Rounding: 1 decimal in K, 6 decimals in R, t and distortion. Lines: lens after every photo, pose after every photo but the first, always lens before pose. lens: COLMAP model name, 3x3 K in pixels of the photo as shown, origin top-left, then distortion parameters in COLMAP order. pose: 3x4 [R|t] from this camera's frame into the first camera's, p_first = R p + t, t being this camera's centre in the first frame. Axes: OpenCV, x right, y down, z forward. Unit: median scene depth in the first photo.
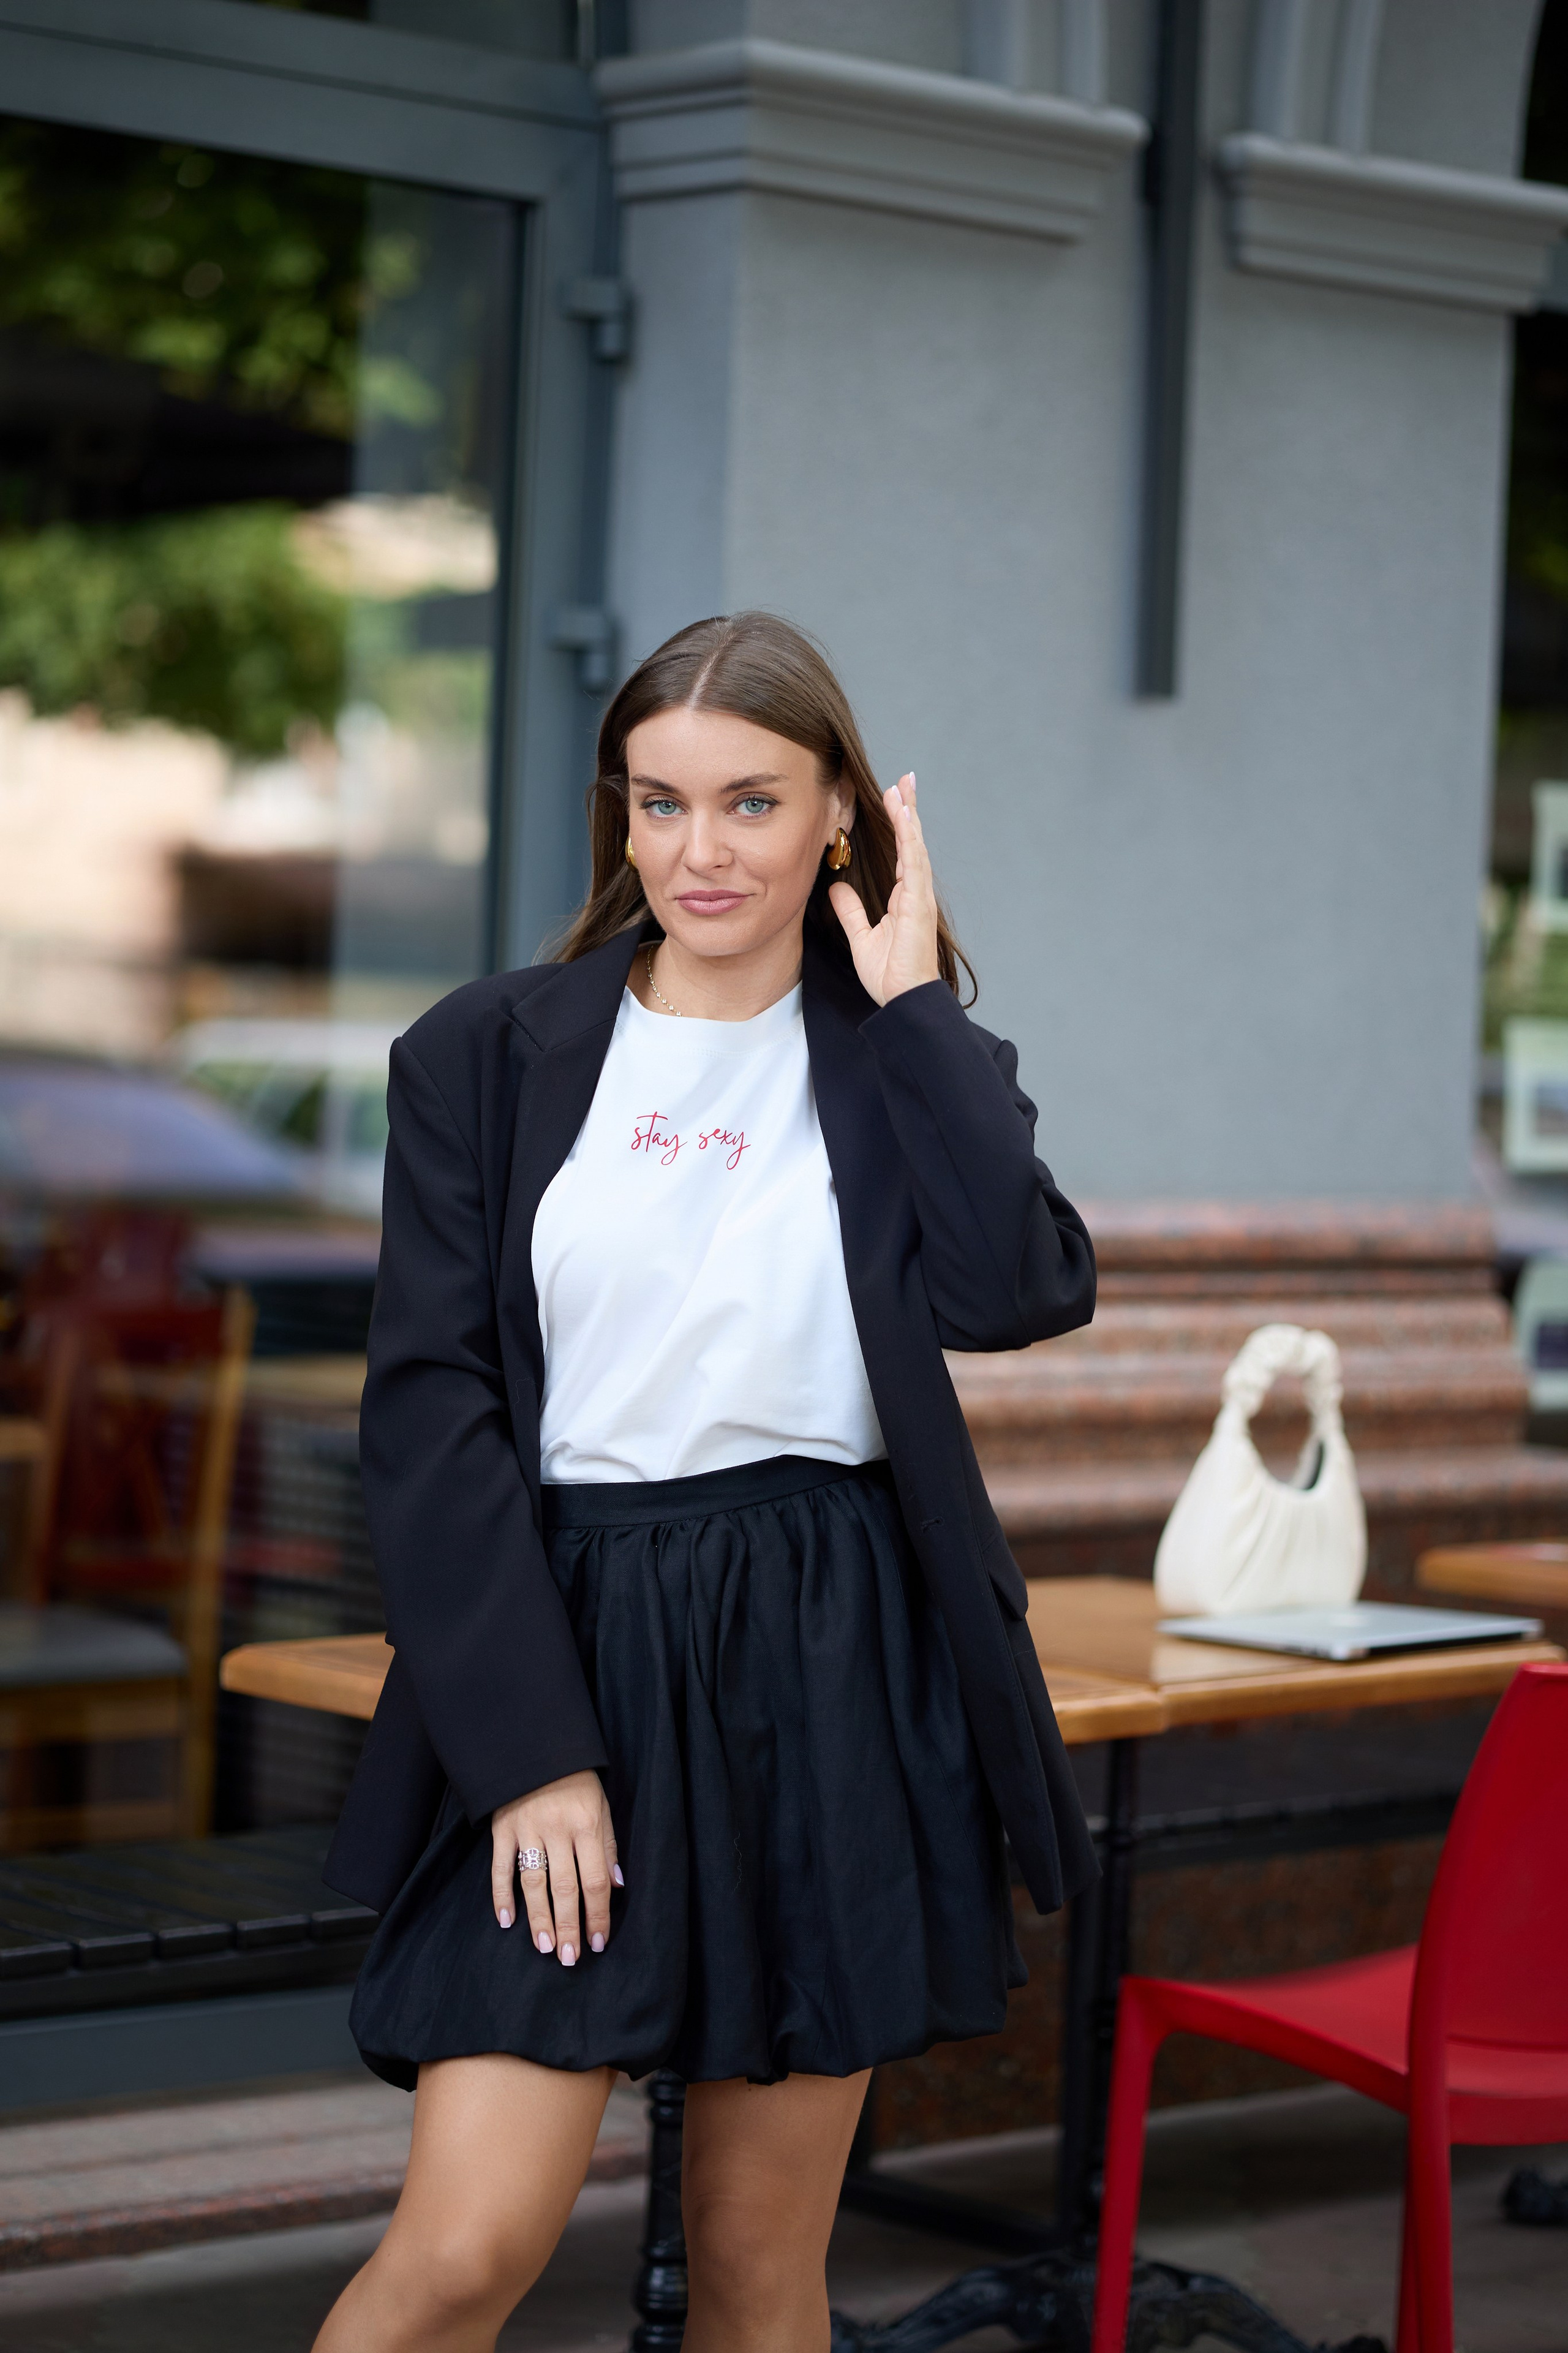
lens RADIAL K [[5667.1, 0, 805.5], [0, 5667.1, 1241.6], [0, 0, 1]] dist [0.145778, 0.000000]
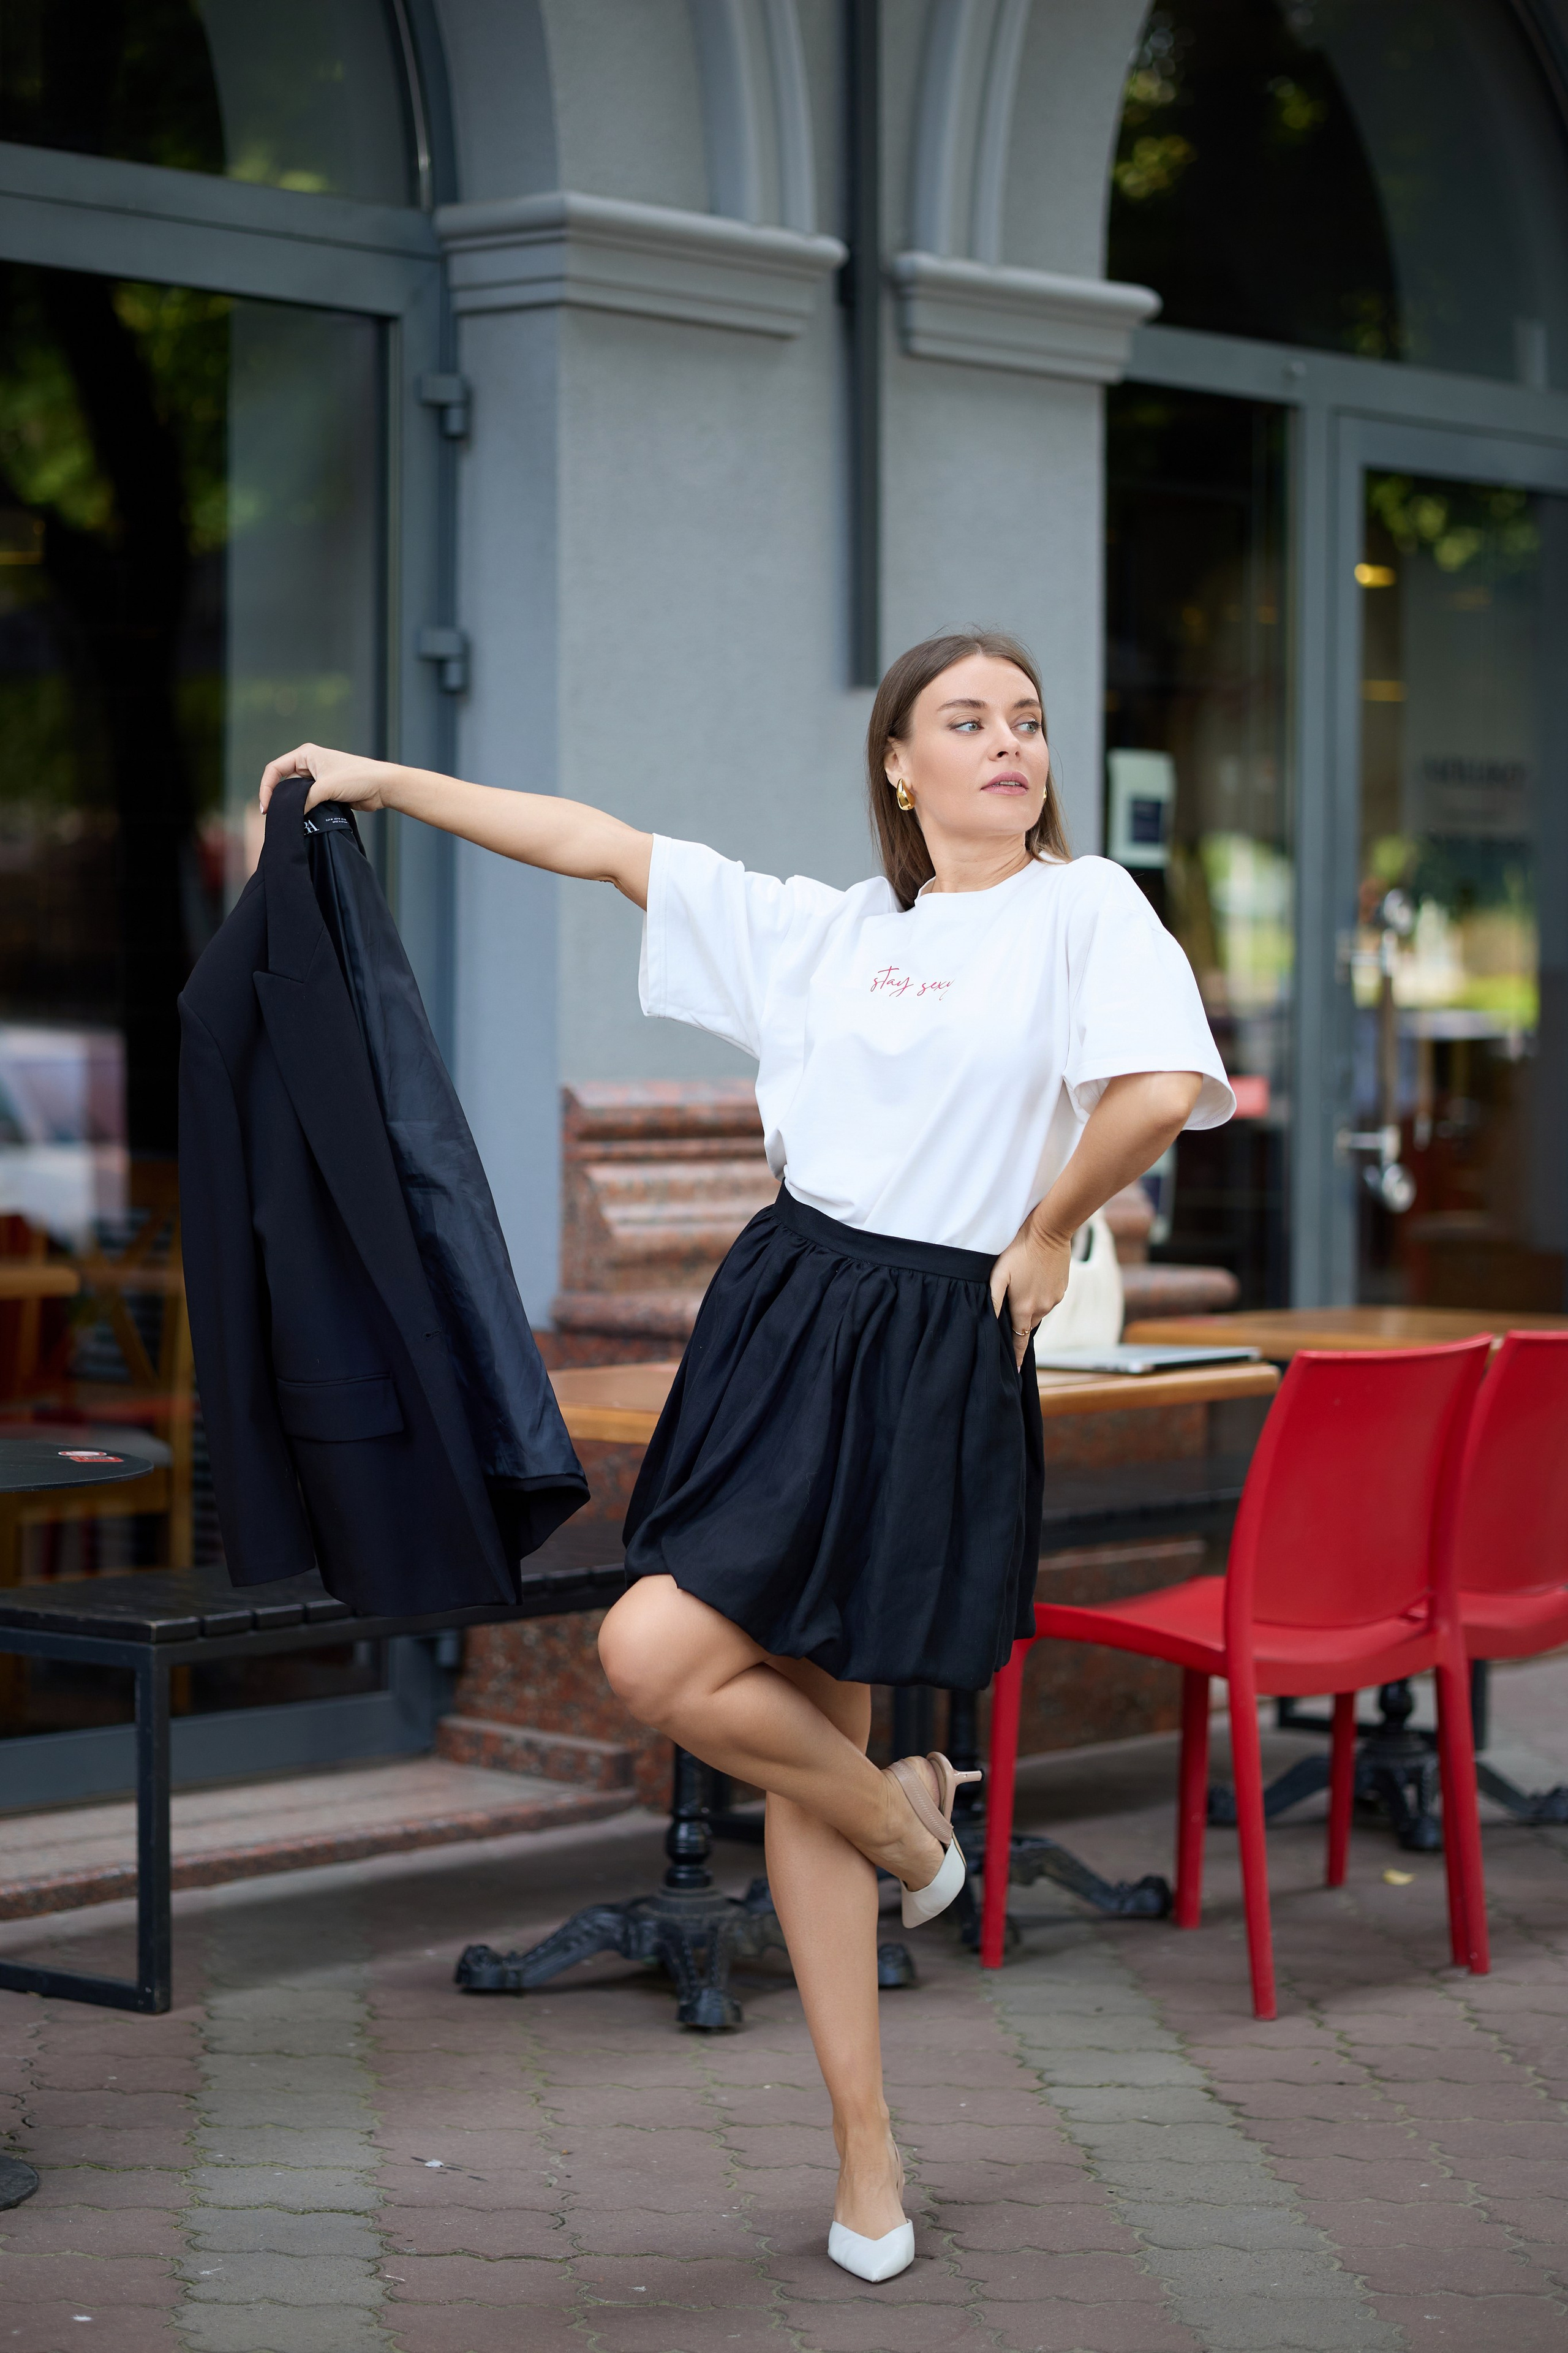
lens RADIAL K [[5667.1, 0, 784.1], [0, 5667.1, 1190.5], [0, 0, 1]] dist [0.145778, 0.000000]
pose [[0.990372, -0.038304, 0.133027, -0.138606], [0.039720, 0.999179, -0.008008, 0.029480], [-0.132611, 0.013215, 0.991080, -0.288643]]
